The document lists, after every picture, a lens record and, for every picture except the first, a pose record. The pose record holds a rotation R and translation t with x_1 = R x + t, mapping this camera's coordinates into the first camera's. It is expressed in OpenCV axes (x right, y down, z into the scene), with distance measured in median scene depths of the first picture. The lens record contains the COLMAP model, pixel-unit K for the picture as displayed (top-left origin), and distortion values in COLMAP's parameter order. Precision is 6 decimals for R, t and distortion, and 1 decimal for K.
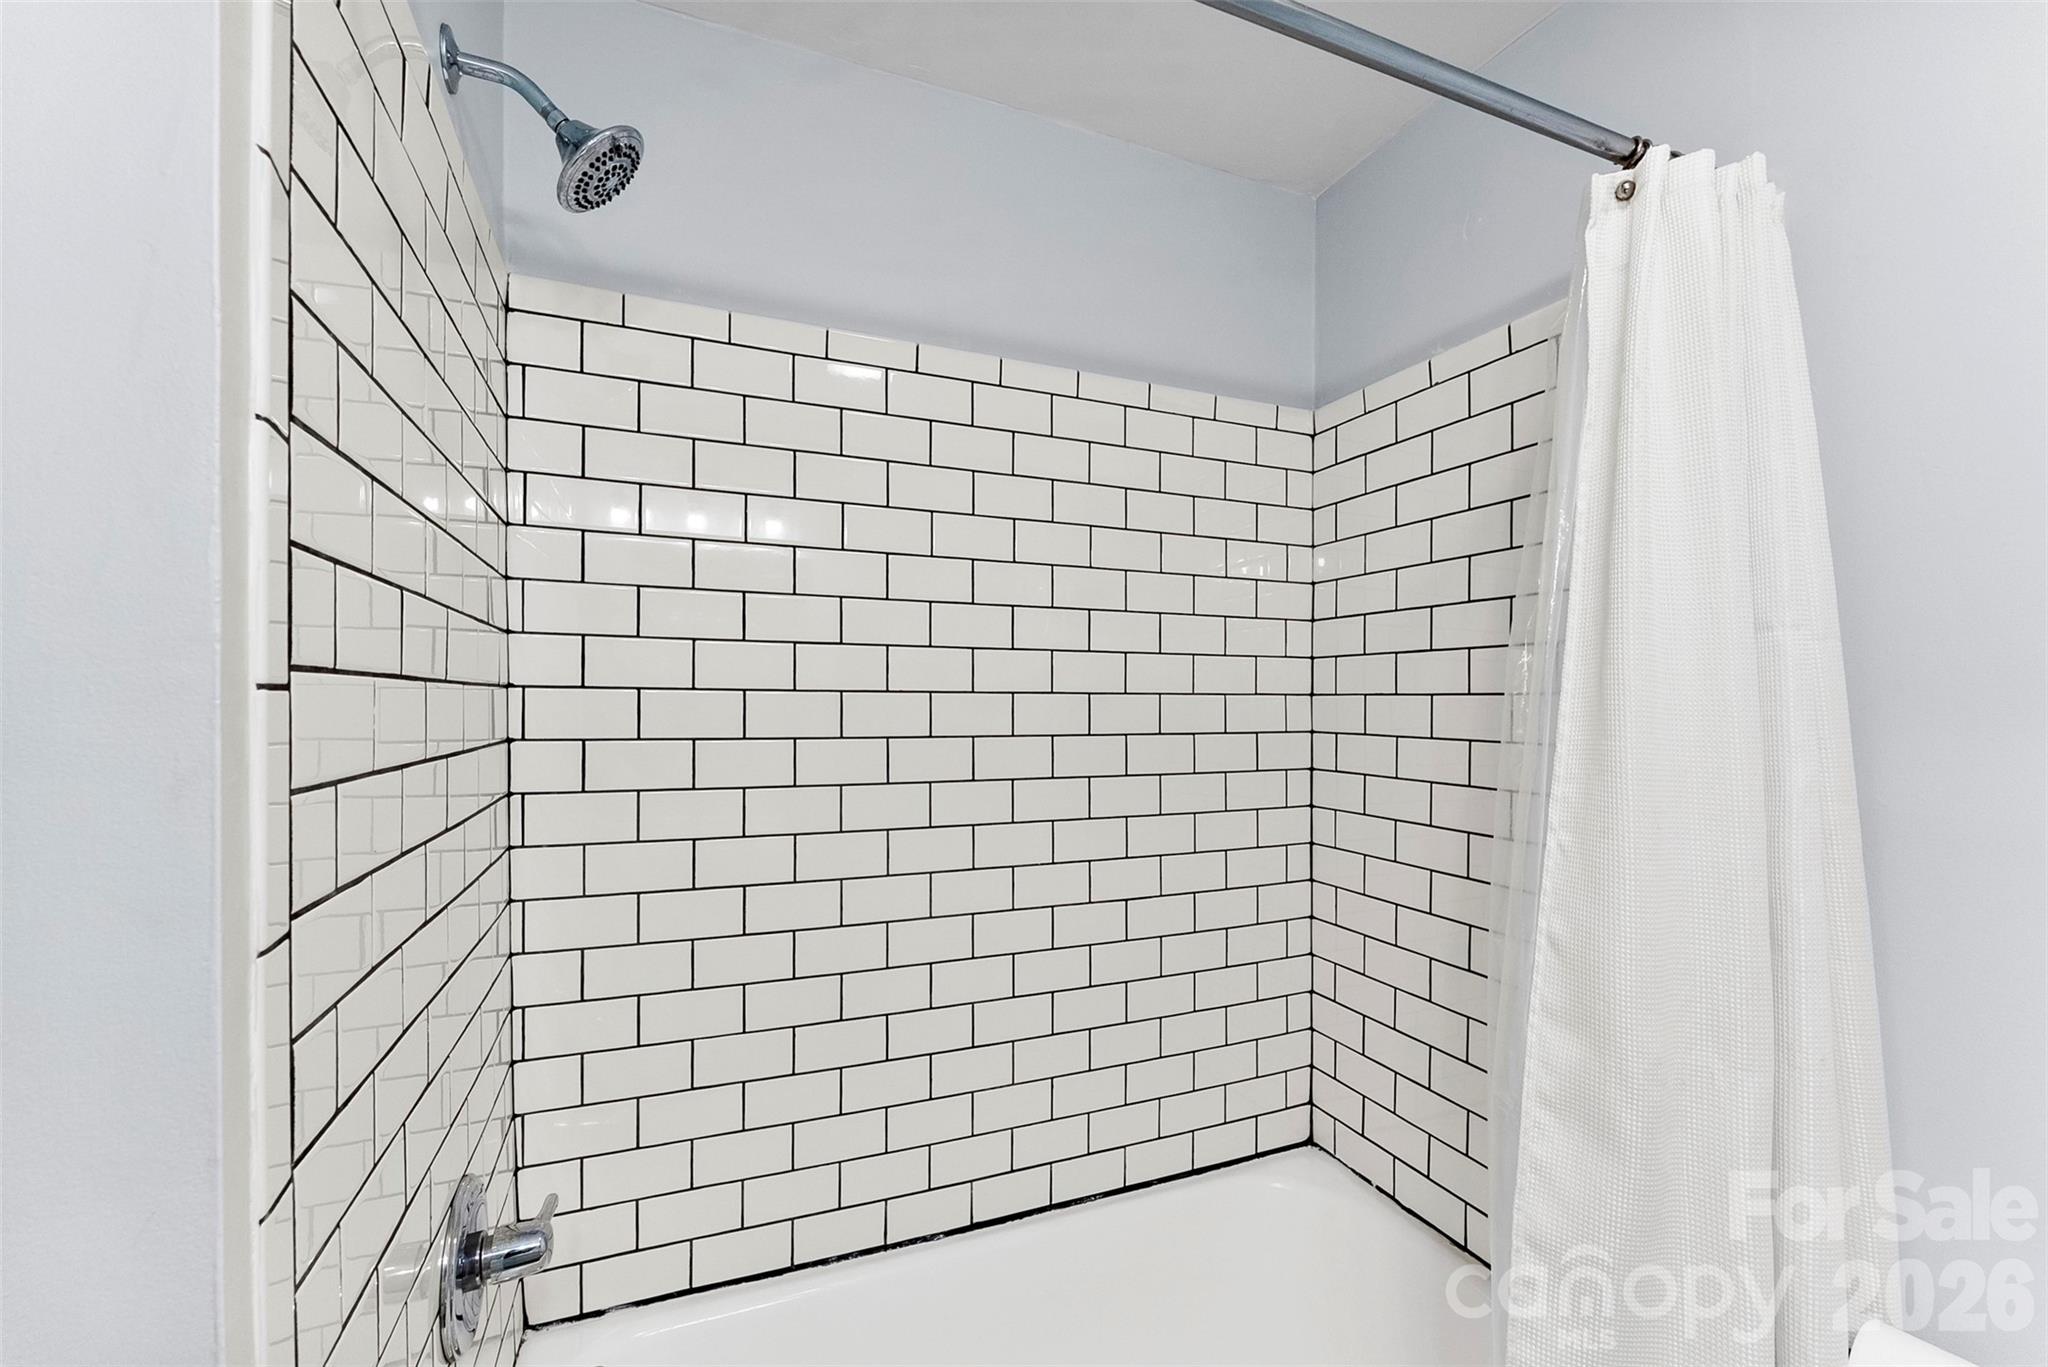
lens RADIAL K [[841.1, 0, 1026.4], [0, 841.1, 704.8], [0, 0, 1]] dist [-0.002995, -0.001368]
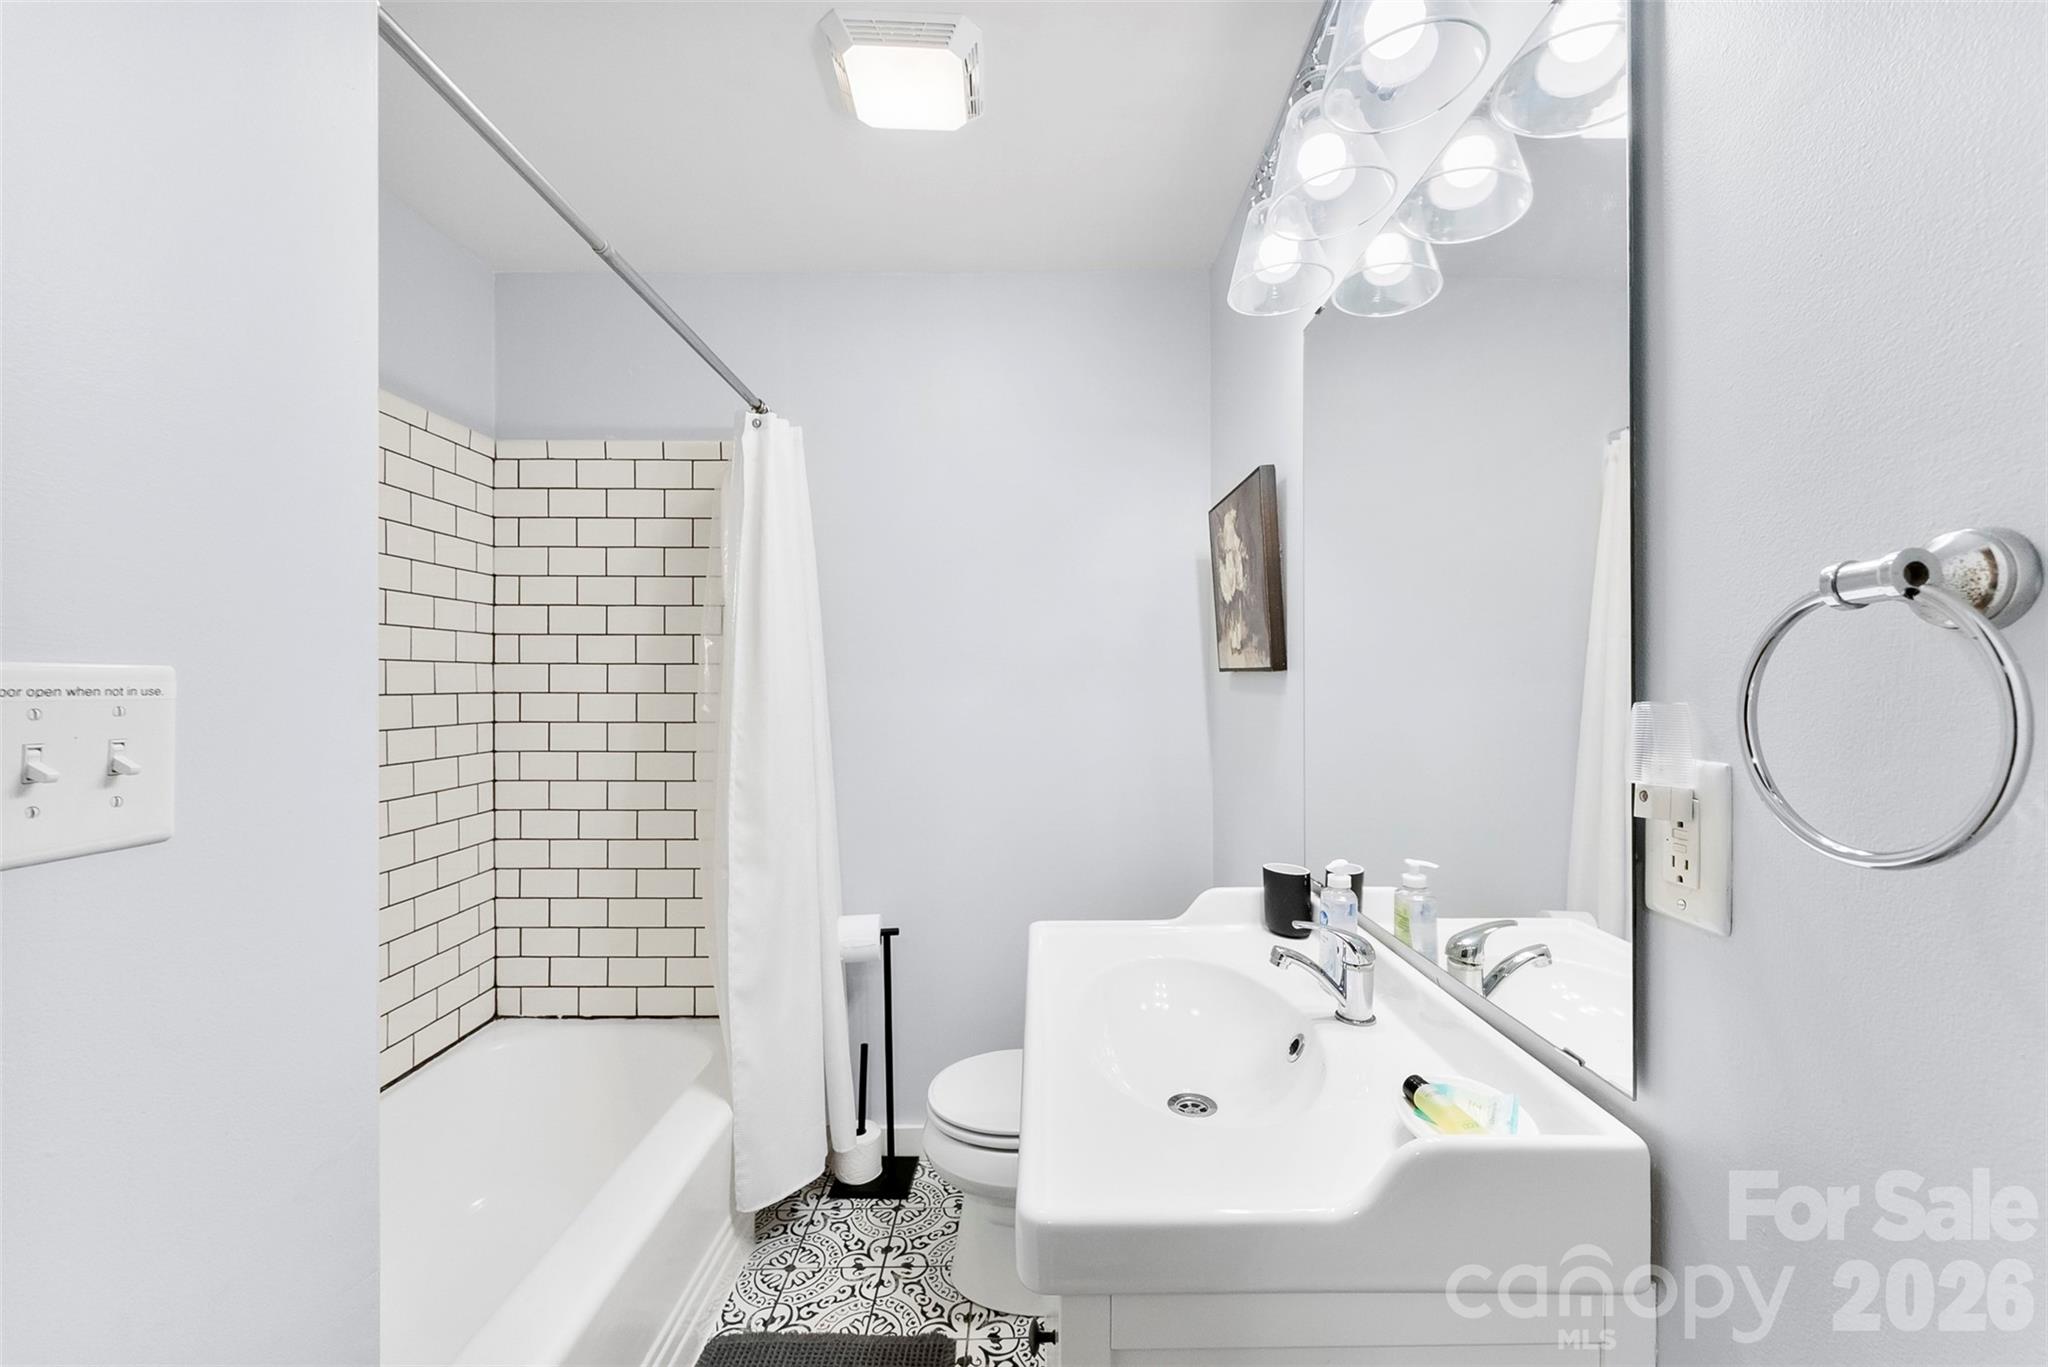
lens RADIAL K [[841.1, 0, 1030.8], [0, 841.1, 679.8], [0, 0, 1]] dist [-0.002995, -0.001368]
pose [[0.396377, -0.005428, 0.918072, -0.524601], [0.005991, 0.999977, 0.003326, 0.014059], [-0.918068, 0.004181, 0.396401, -0.255093]]
